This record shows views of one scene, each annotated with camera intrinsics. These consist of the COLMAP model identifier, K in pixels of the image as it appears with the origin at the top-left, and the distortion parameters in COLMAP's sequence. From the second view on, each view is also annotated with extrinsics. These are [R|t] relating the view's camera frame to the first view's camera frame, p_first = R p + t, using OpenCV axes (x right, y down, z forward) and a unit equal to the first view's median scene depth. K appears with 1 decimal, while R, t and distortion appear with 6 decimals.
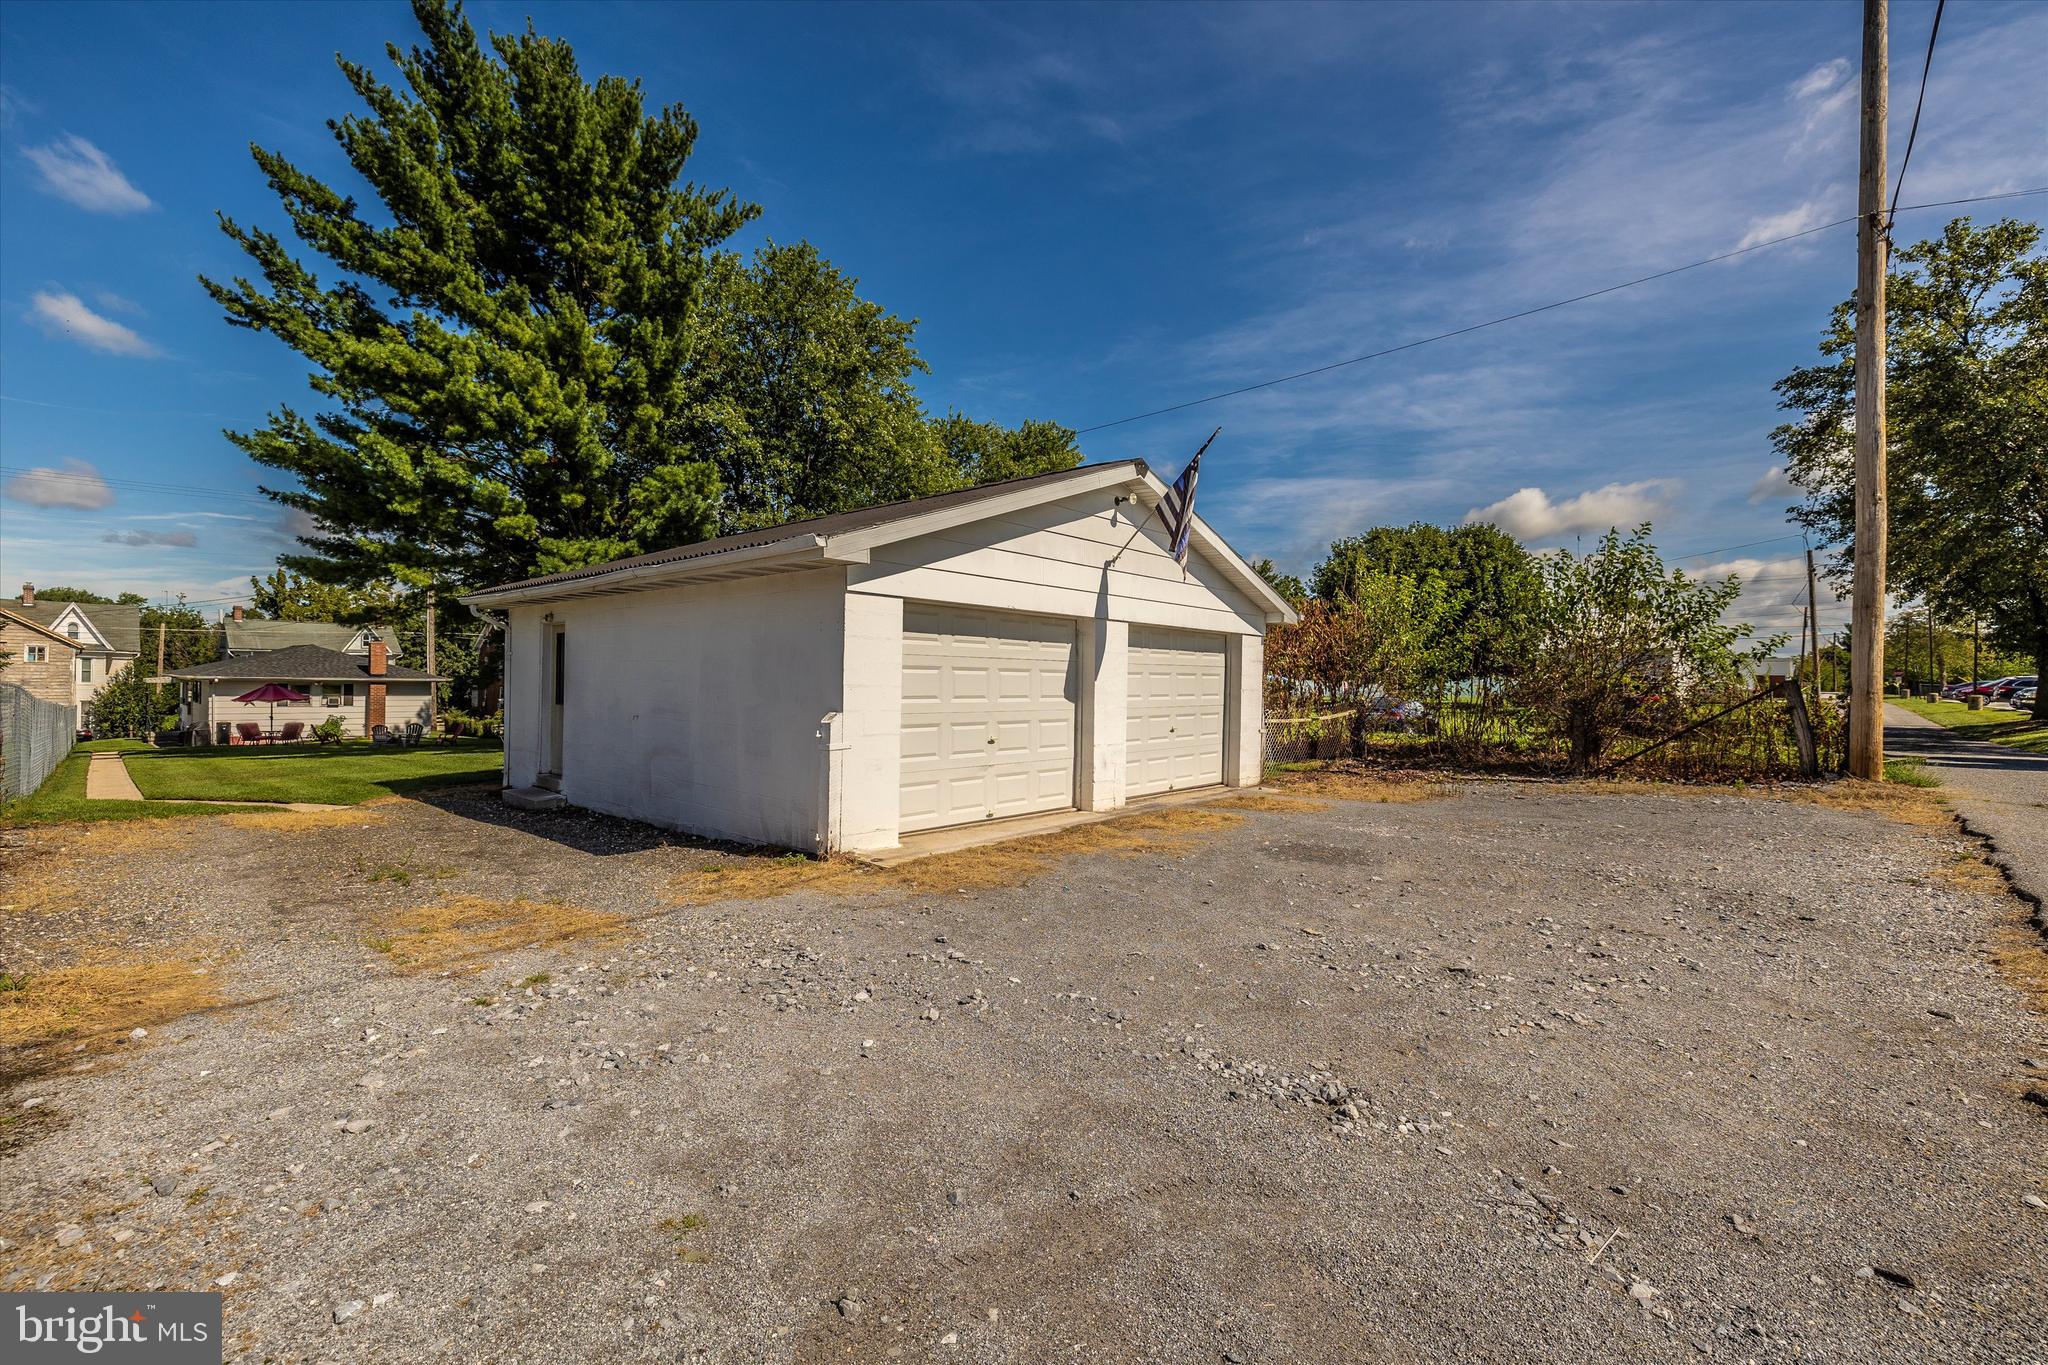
lens RADIAL K [[841.7, 0, 1024.0], [0, 841.7, 682.5], [0, 0, 1]] dist [-0.001782, -0.000246]
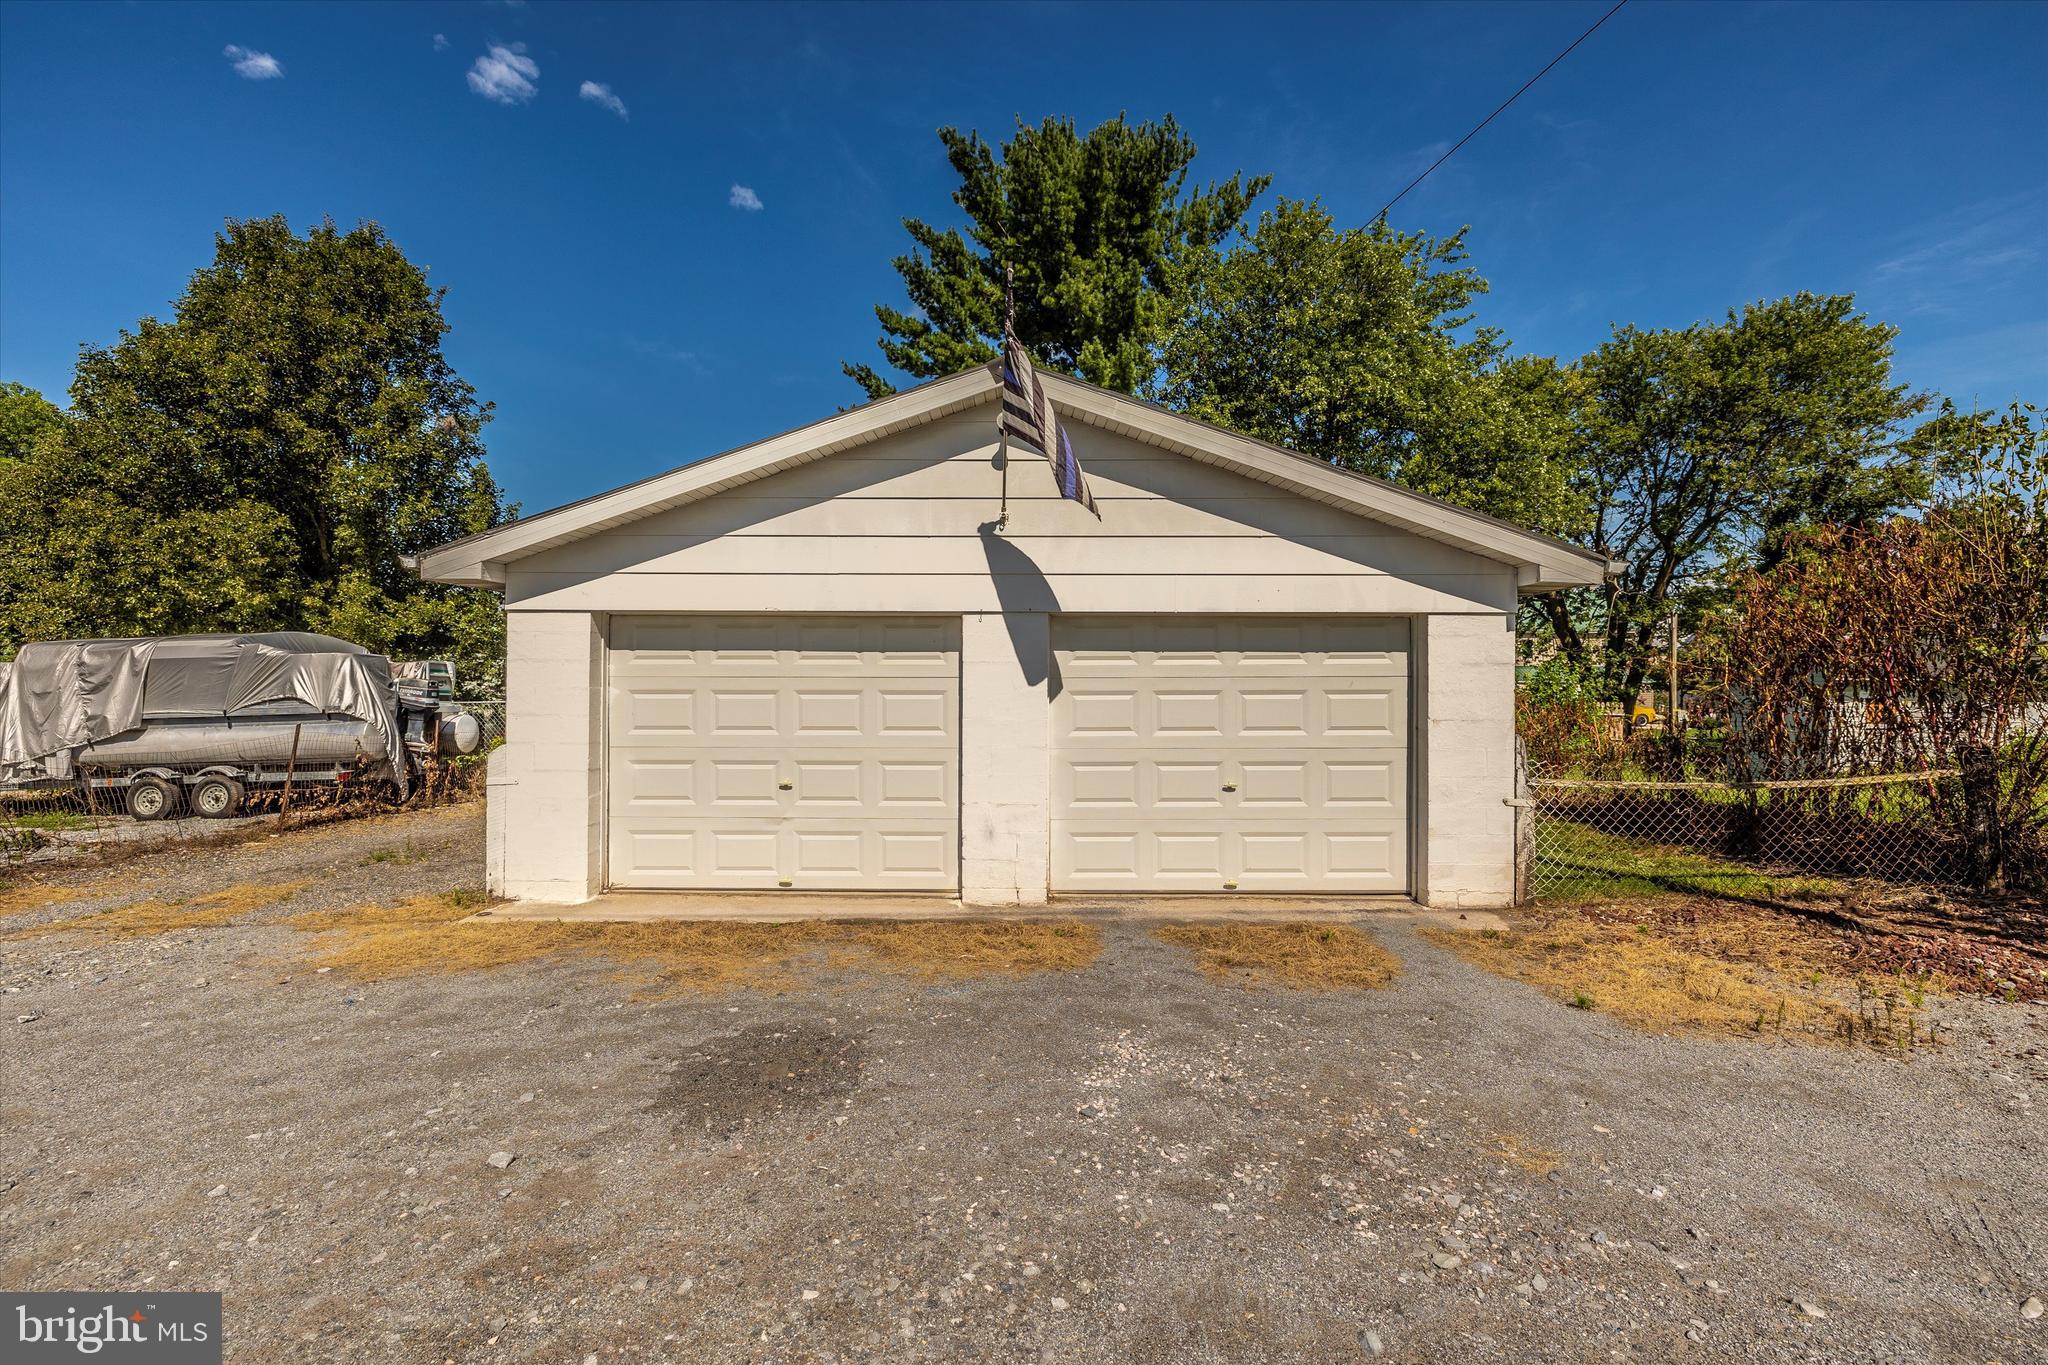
lens RADIAL K [[865.1, 0, 1034.0], [0, 865.1, 674.2], [0, 0, 1]] dist [-0.001940, 0.000173]
pose [[0.667092, -0.024182, -0.744583, 0.614416], [0.005752, 0.999610, -0.027311, -0.007831], [0.744953, 0.013936, 0.666972, 0.569368]]
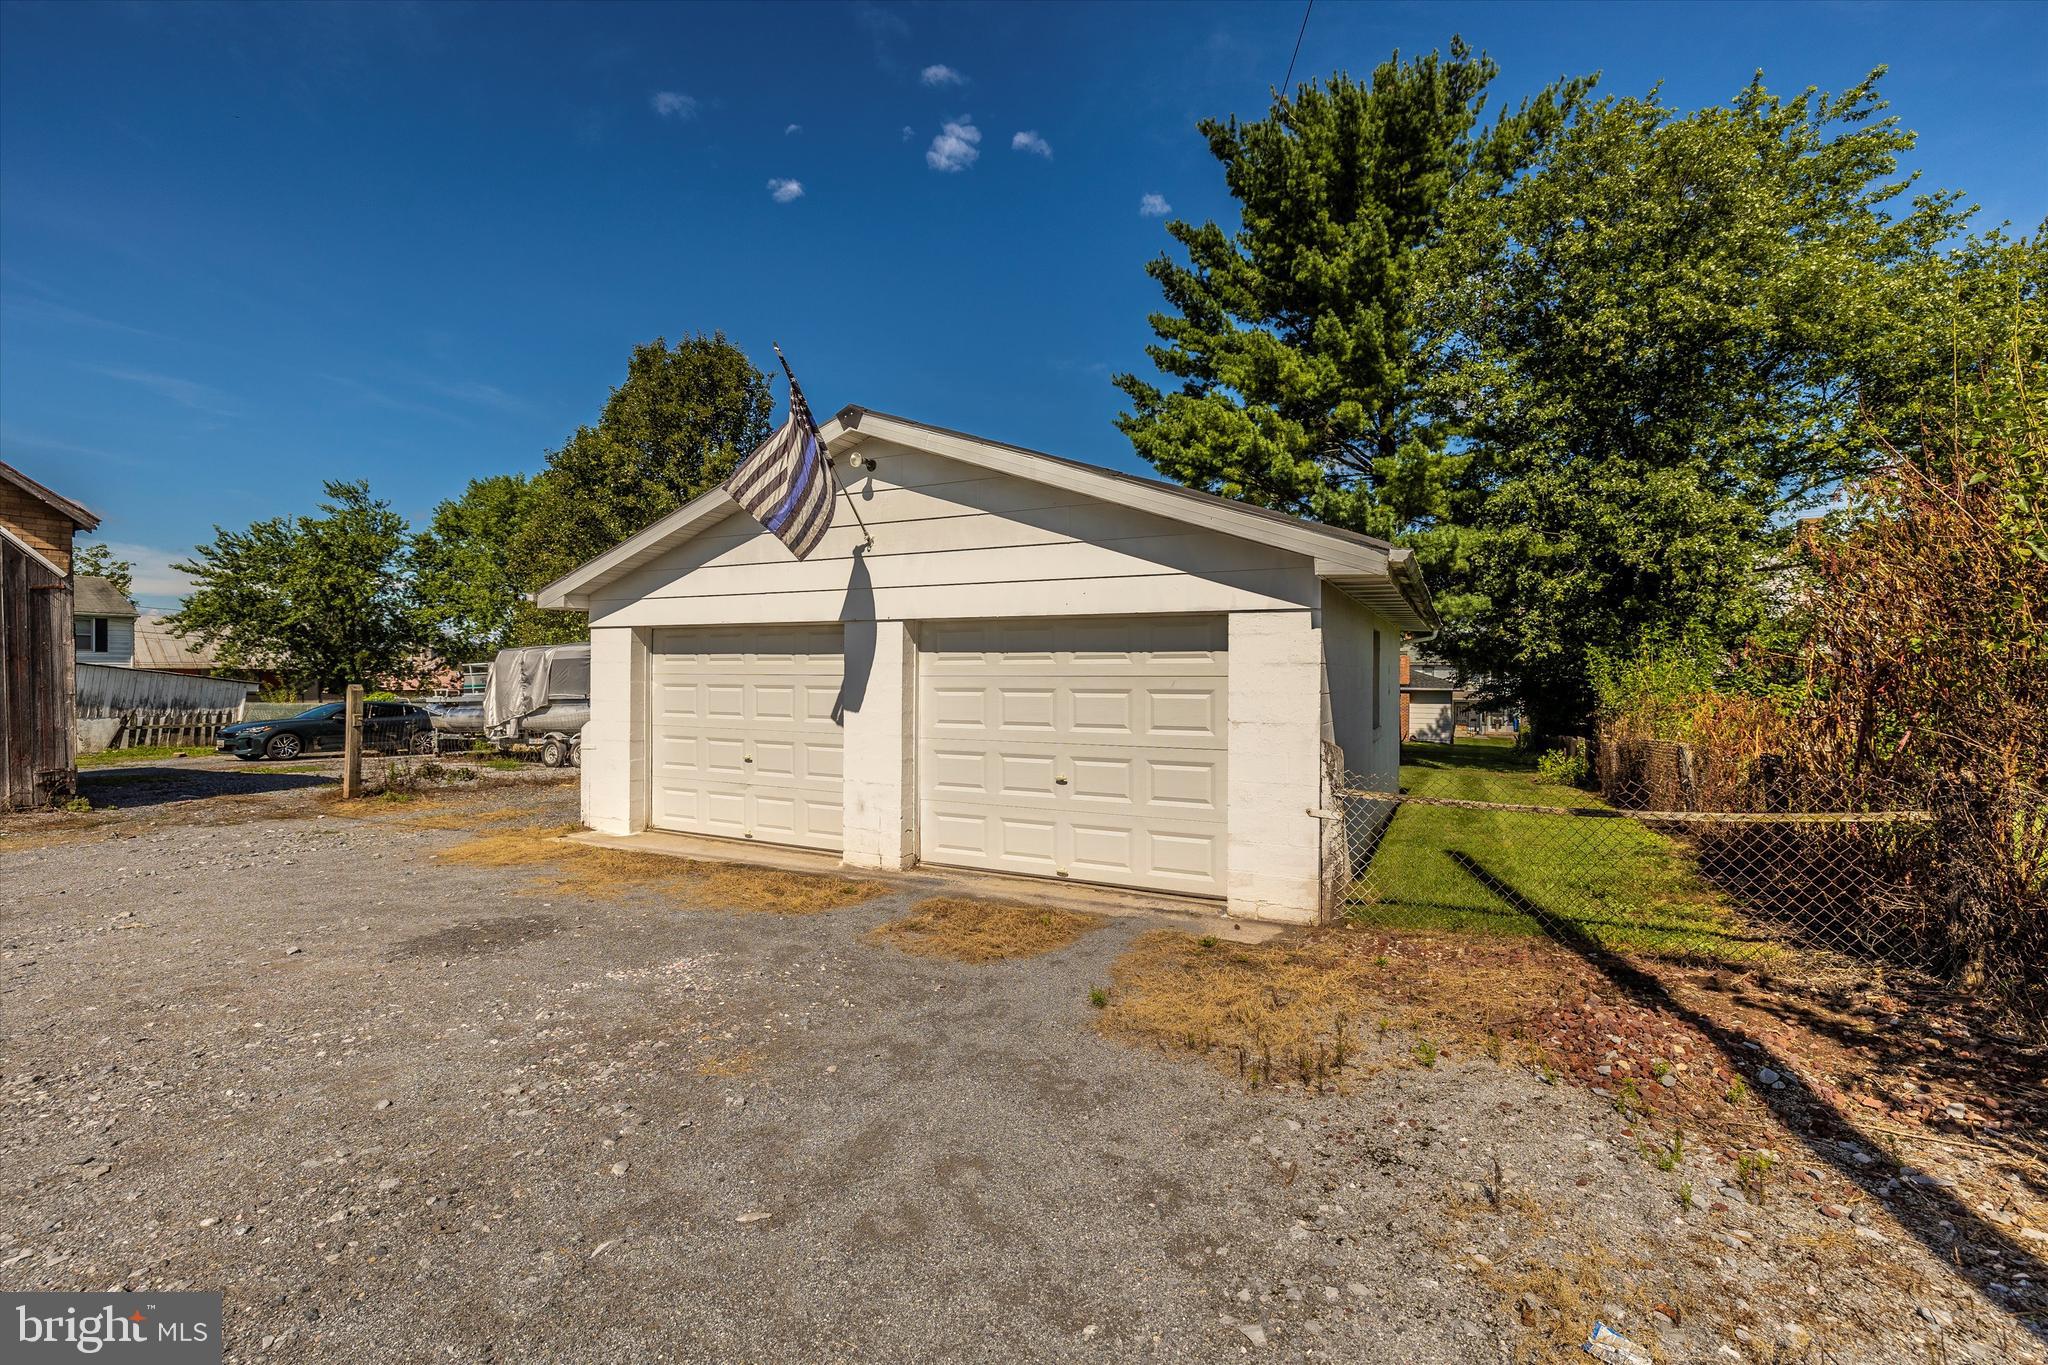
lens RADIAL K [[868.4, 0, 1035.9], [0, 868.4, 675.1], [0, 0, 1]] dist [-0.005248, 0.003904]
pose [[0.272597, -0.014791, -0.962014, 0.902876], [-0.006157, 0.999835, -0.017117, -0.011837], [0.962108, 0.010589, 0.272461, 0.925013]]
